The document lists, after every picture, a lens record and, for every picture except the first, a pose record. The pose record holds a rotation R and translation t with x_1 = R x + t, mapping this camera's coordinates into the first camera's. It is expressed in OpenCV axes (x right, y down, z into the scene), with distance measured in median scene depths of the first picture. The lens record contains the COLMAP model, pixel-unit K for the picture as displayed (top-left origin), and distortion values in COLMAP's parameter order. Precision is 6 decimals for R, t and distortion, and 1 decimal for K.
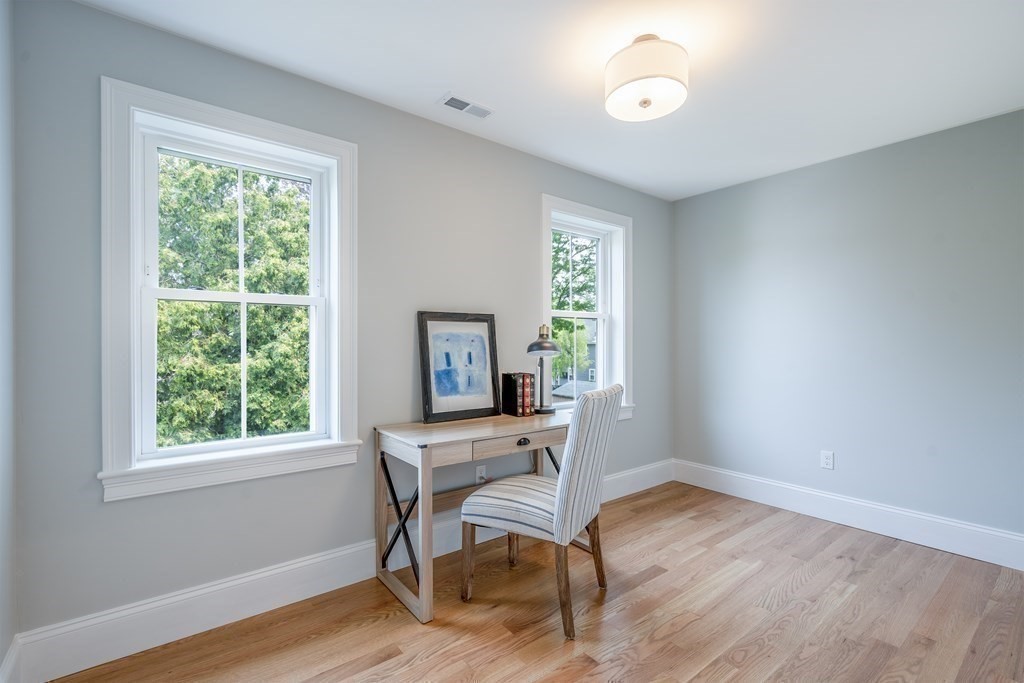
lens RADIAL K [[467.9, 0, 509.6], [0, 467.9, 344.9], [0, 0, 1]] dist [-0.027376, 0.003109]
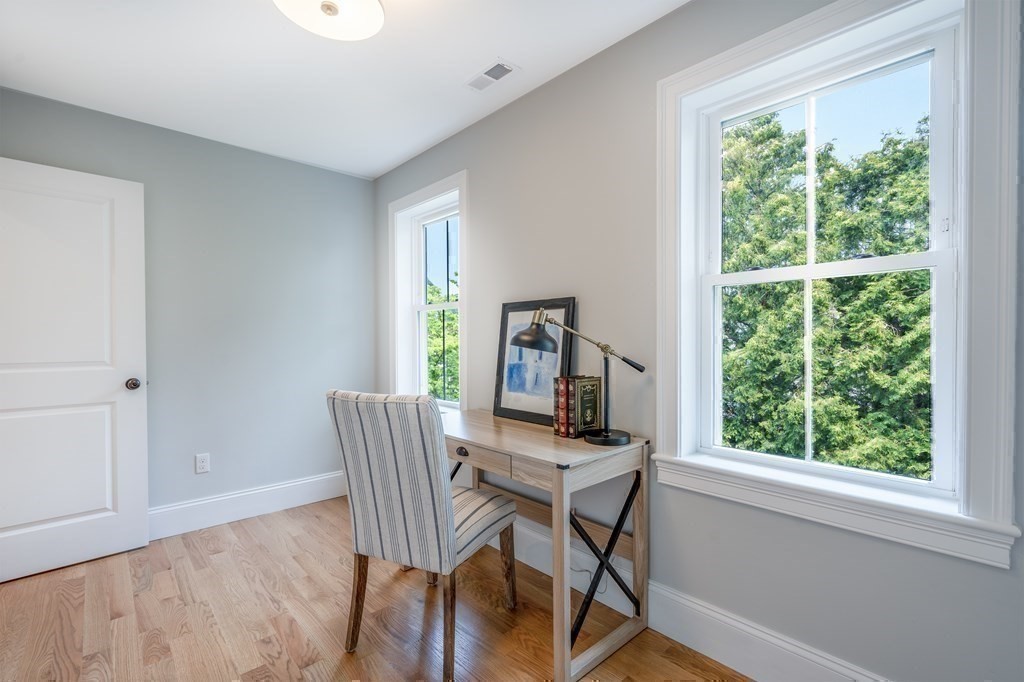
lens RADIAL K [[467.9, 0, 509.9], [0, 467.9, 340.7], [0, 0, 1]] dist [-0.027376, 0.003109]
pose [[0.075013, 0.010312, -0.997129, 0.757415], [0.000394, 0.999946, 0.010371, -0.002015], [0.997183, -0.001171, 0.075004, 0.888212]]
